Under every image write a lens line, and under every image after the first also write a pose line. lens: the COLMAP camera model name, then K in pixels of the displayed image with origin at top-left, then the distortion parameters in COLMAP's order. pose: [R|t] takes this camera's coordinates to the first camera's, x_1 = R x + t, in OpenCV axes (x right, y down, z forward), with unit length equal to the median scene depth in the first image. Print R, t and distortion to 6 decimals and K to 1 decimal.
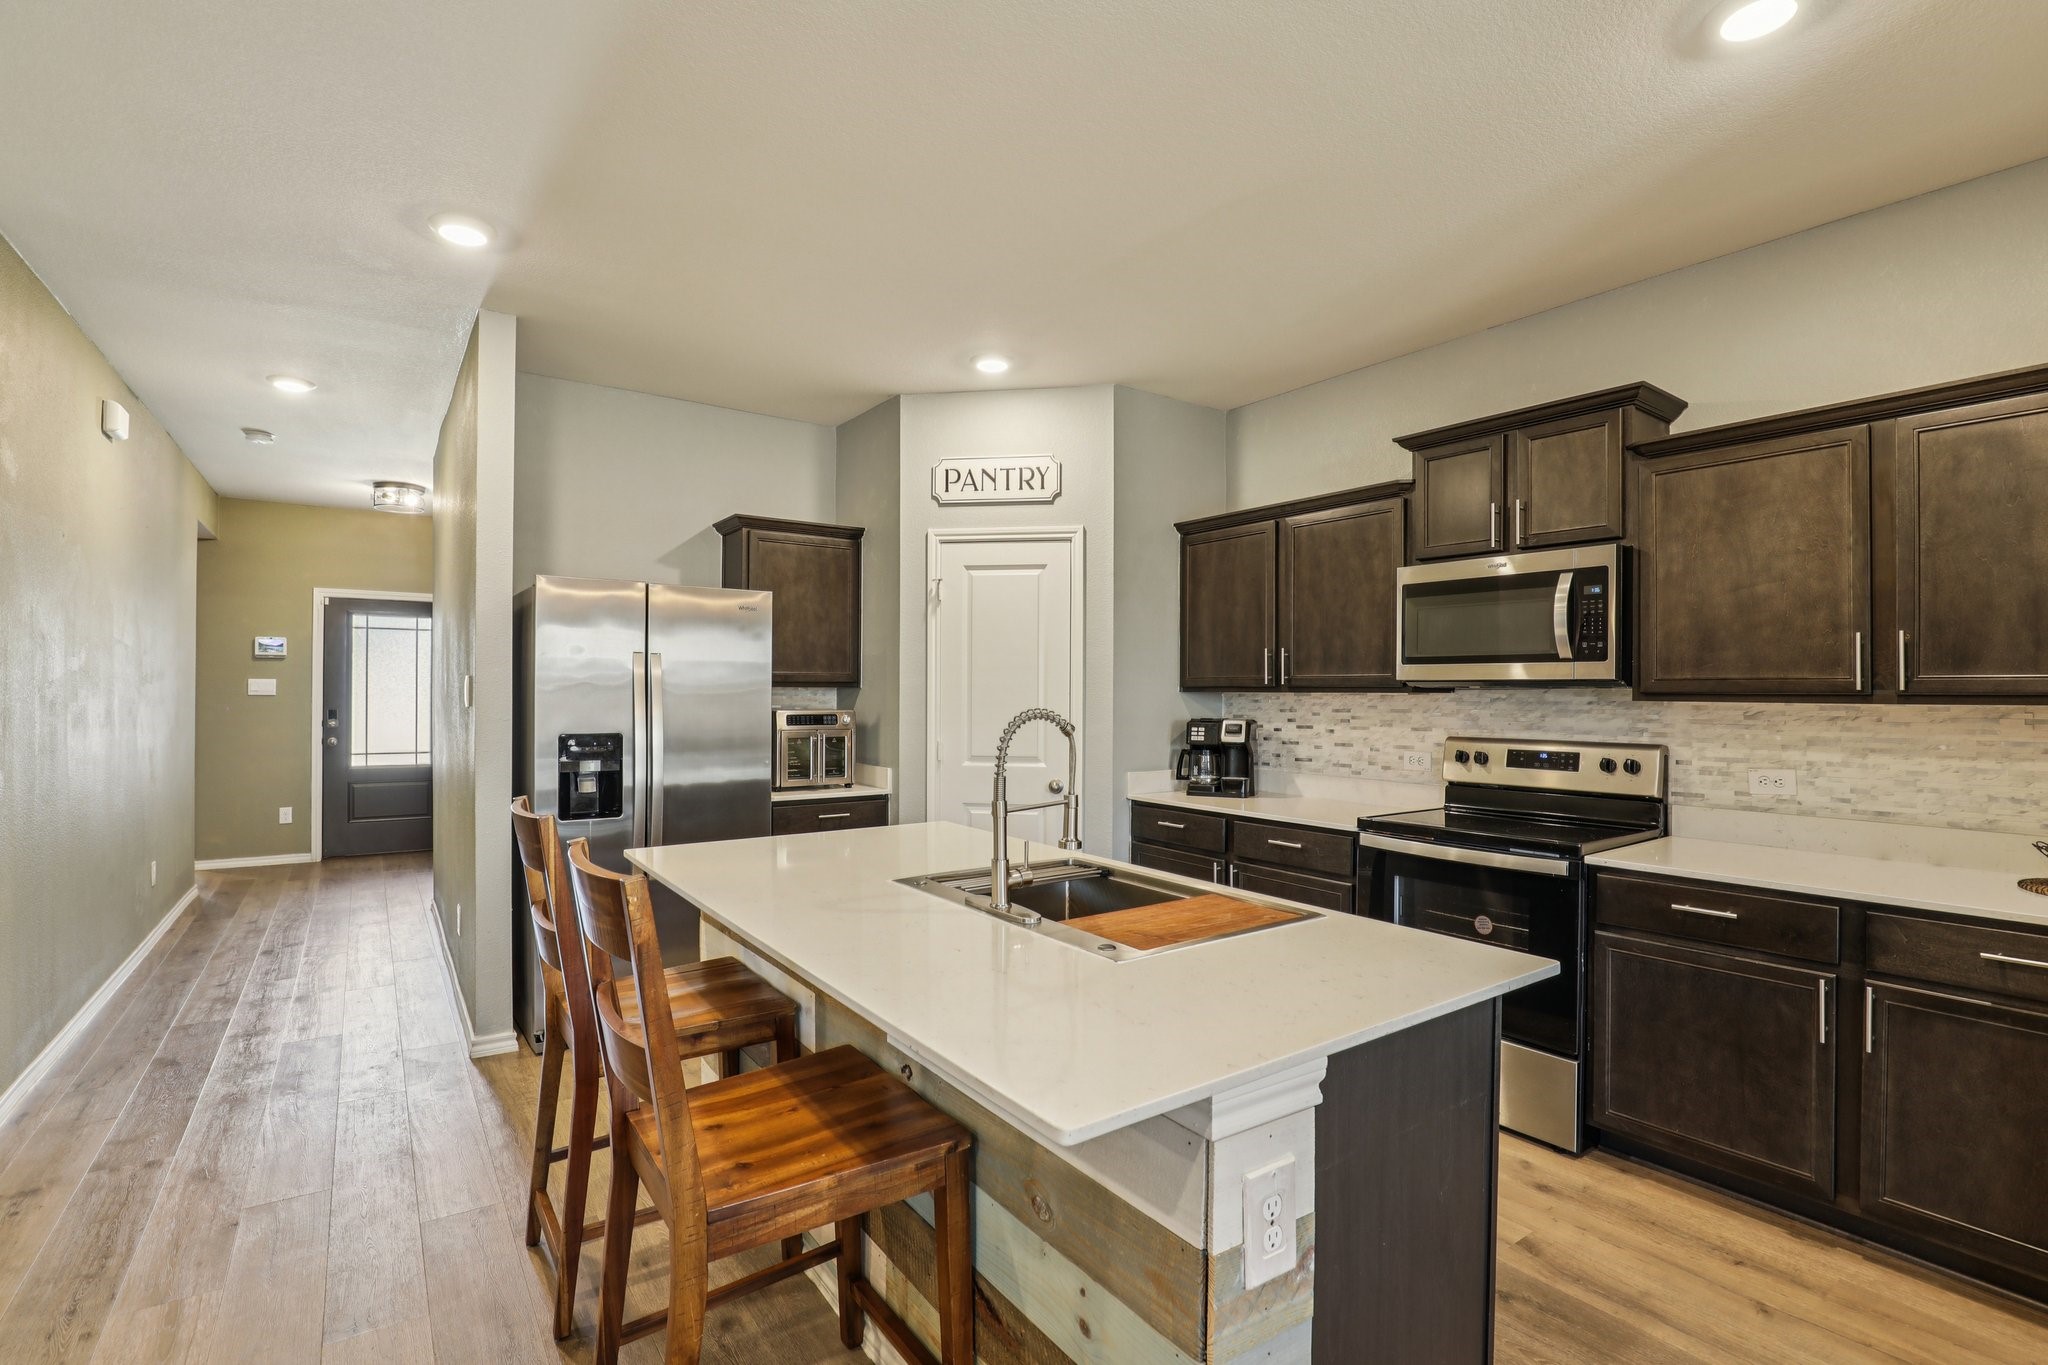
lens RADIAL K [[945.2, 0, 1030.7], [0, 945.2, 691.9], [0, 0, 1]] dist [-0.038941, 0.008225]
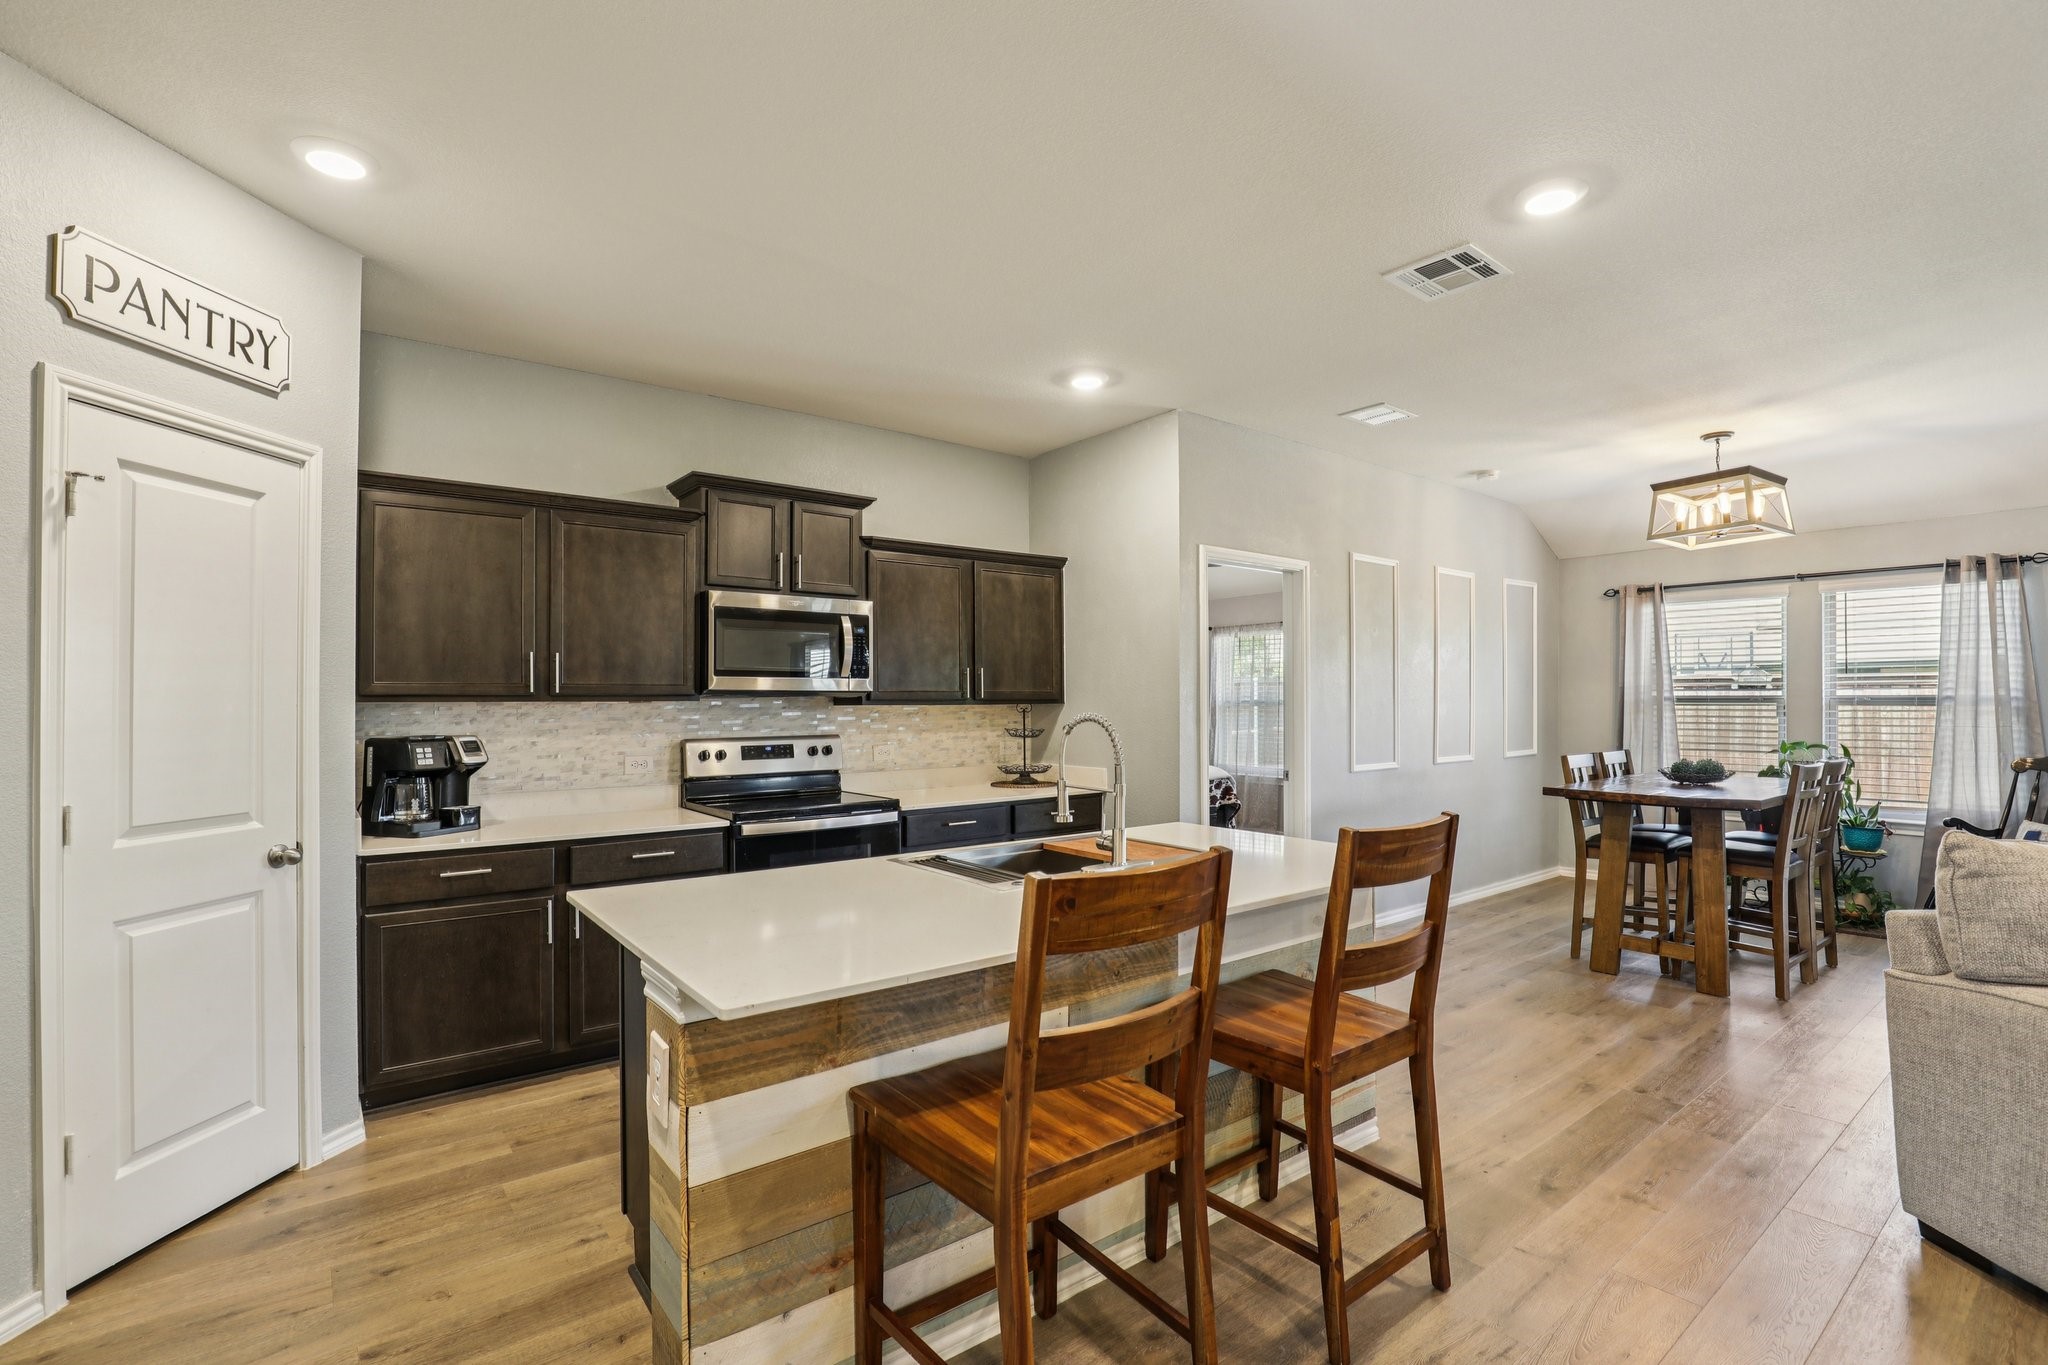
lens RADIAL K [[945.2, 0, 1030.7], [0, 945.2, 691.9], [0, 0, 1]] dist [-0.038941, 0.008225]
pose [[-0.051273, 0.005286, 0.998671, -0.709741], [0.003803, 0.999980, -0.005098, -0.002472], [-0.998677, 0.003536, -0.051292, 0.635106]]
